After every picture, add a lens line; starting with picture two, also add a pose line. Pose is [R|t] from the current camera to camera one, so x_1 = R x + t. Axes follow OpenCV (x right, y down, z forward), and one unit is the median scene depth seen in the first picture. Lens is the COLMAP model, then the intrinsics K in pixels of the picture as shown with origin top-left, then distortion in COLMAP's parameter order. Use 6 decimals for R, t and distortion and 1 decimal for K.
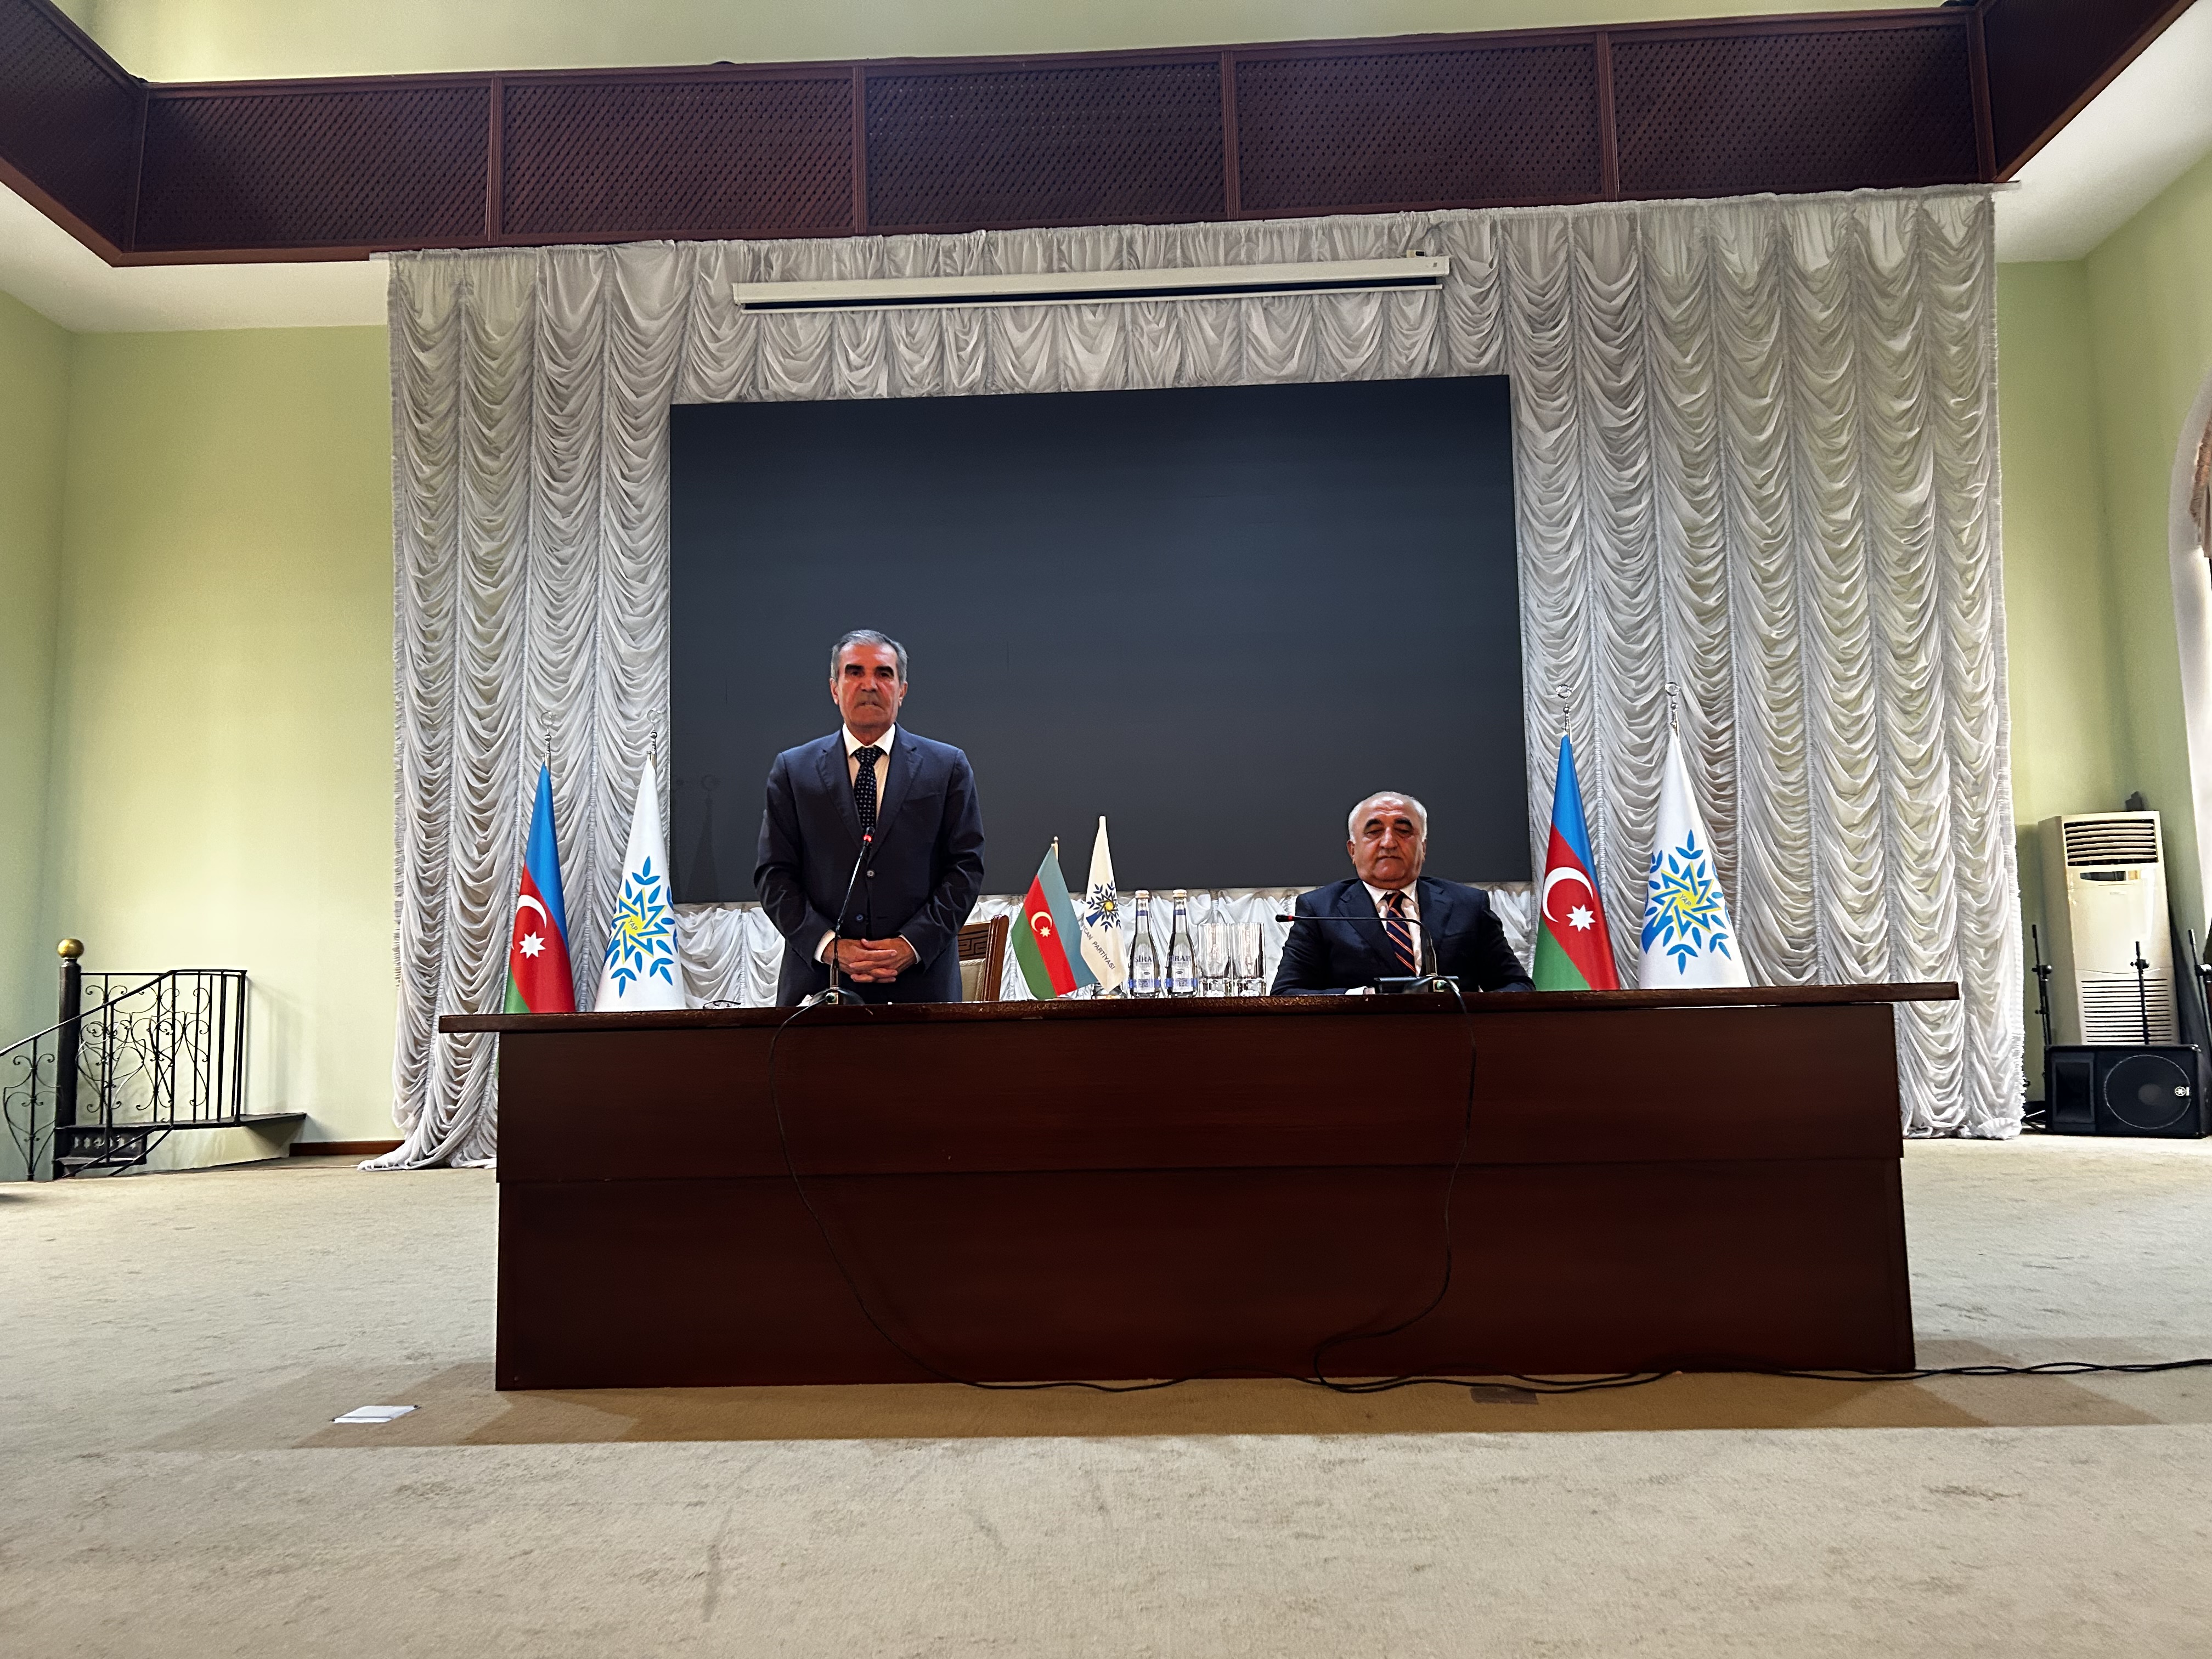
lens RADIAL K [[1668.8, 0, 1109.9], [0, 1668.8, 833.7], [0, 0, 1]] dist [0.034521, -0.025981]
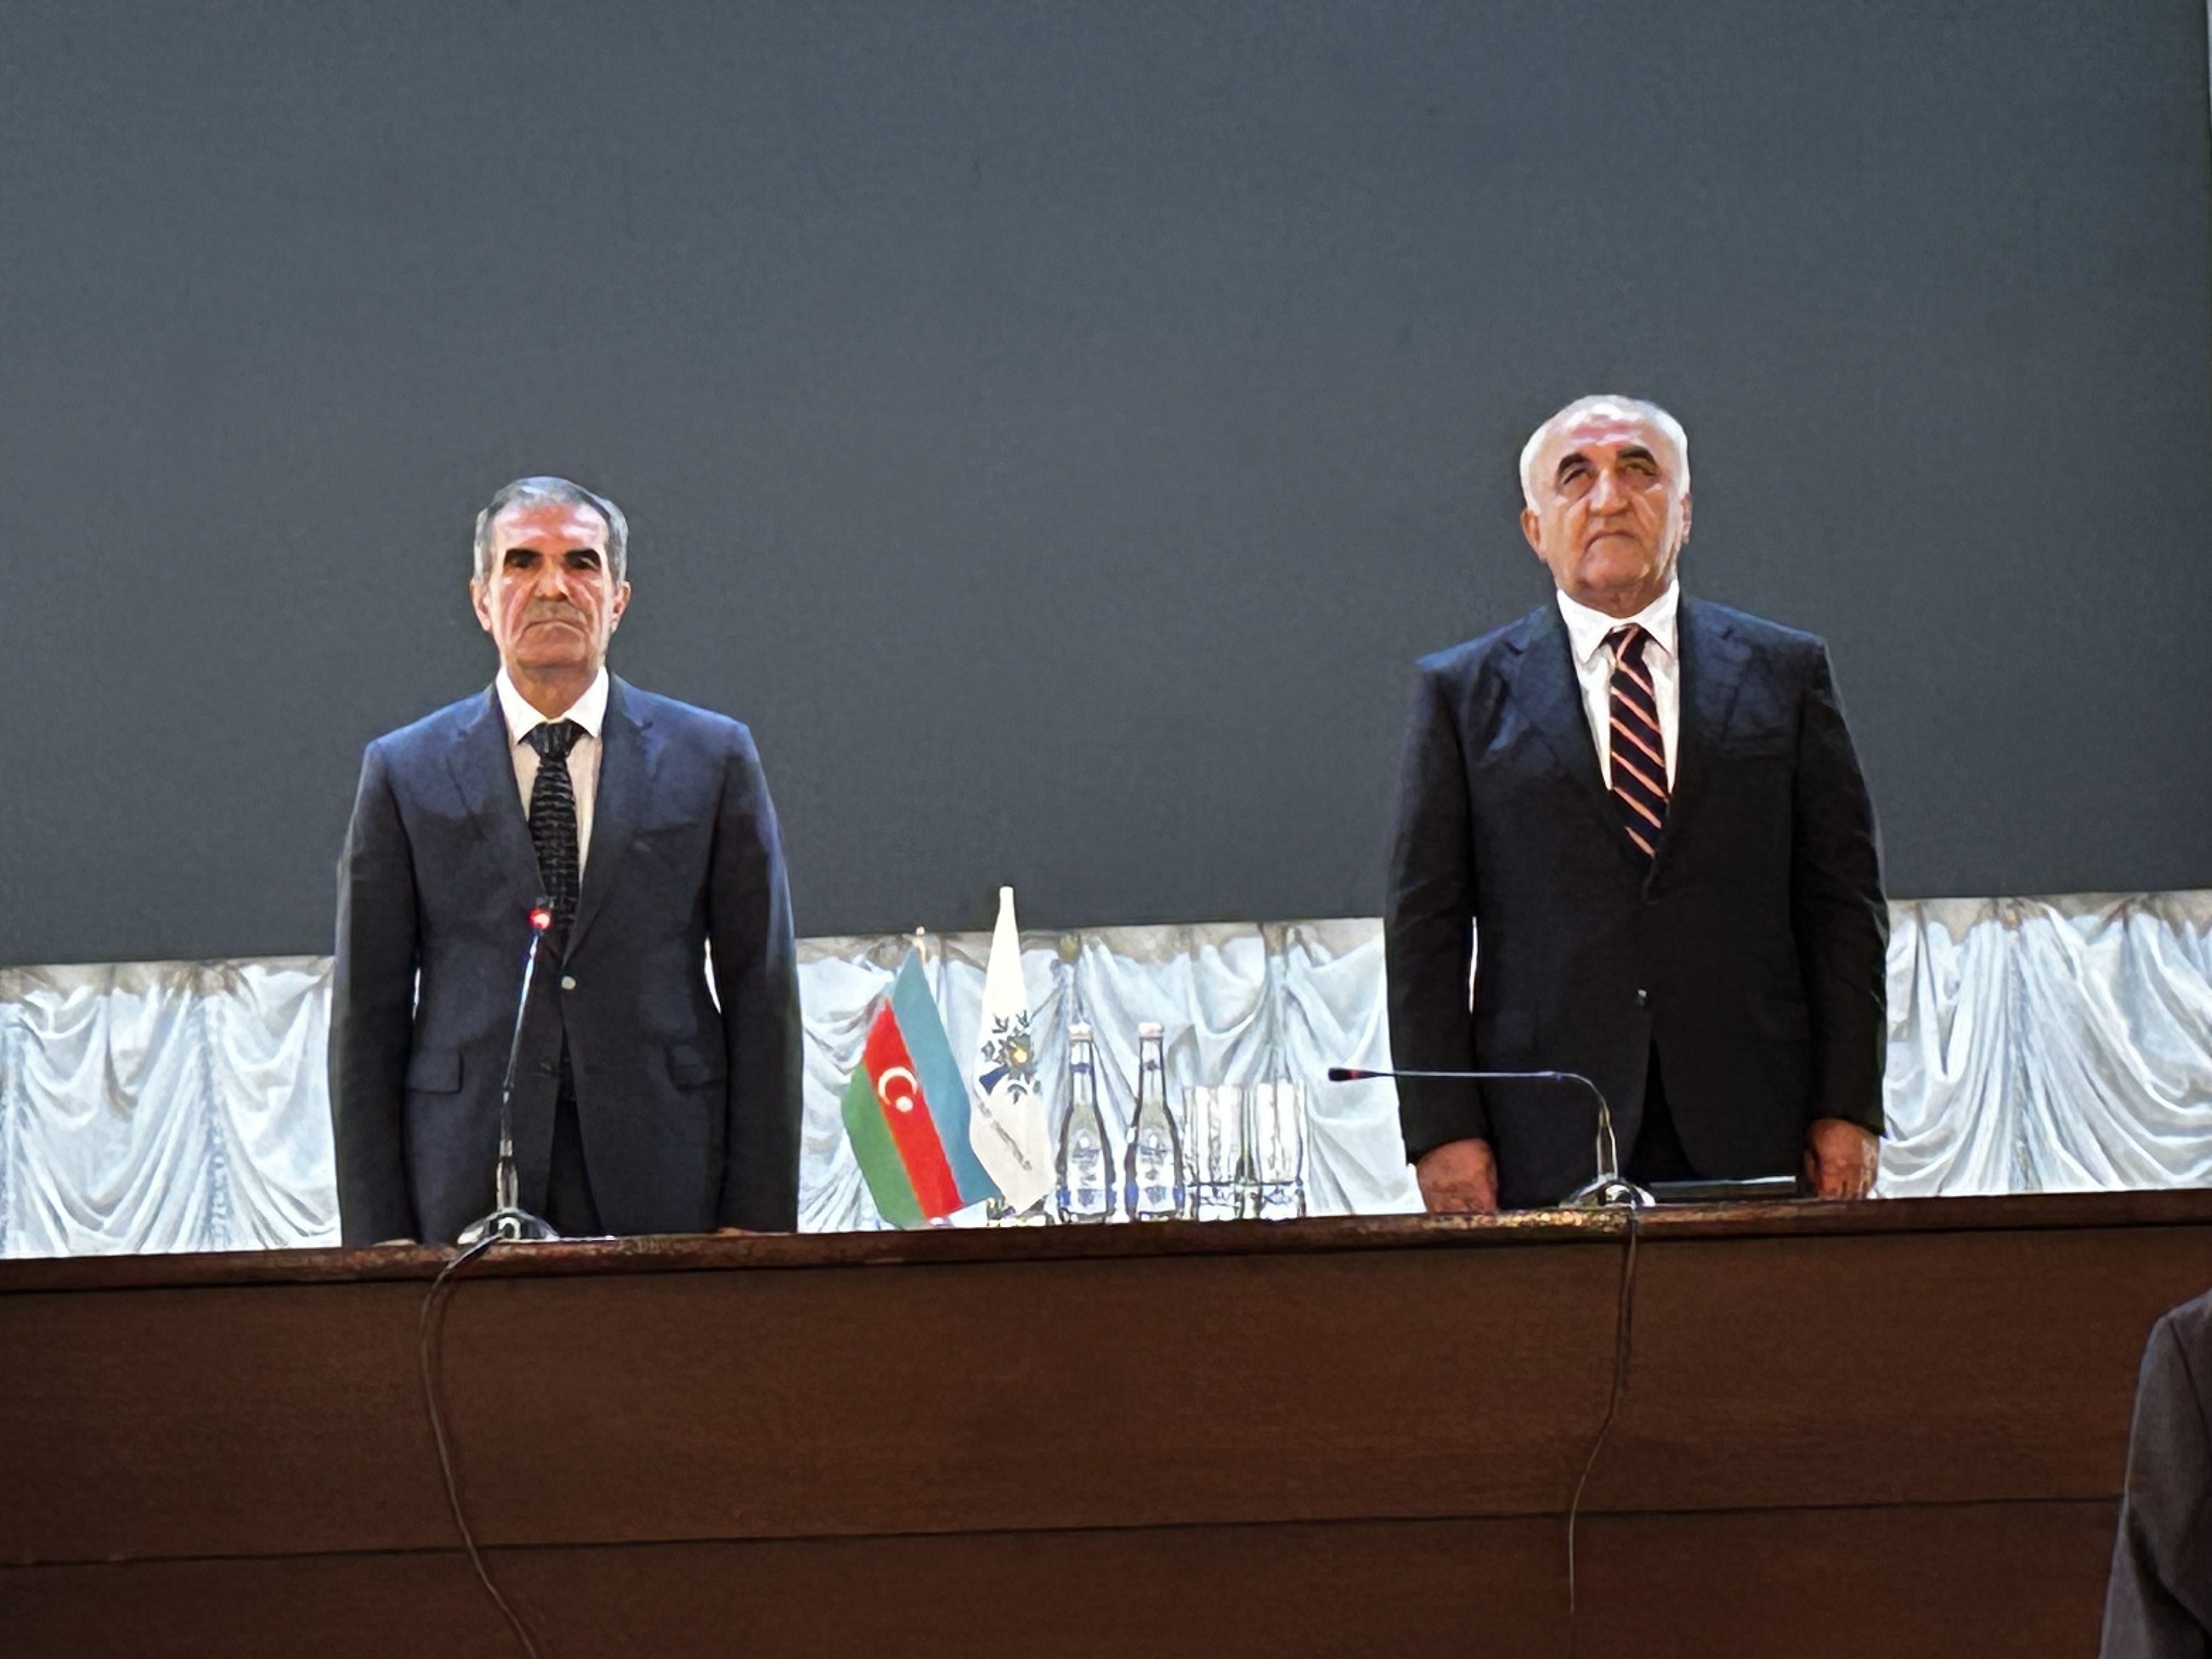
lens RADIAL K [[8517.4, 0, 1106.0], [0, 8517.4, 829.5], [0, 0, 1]] dist [-0.016707, 3.958659]
pose [[0.999482, -0.008276, 0.031112, -0.021124], [0.006984, 0.999118, 0.041414, -0.052447], [-0.031427, -0.041175, 0.998658, -0.640394]]
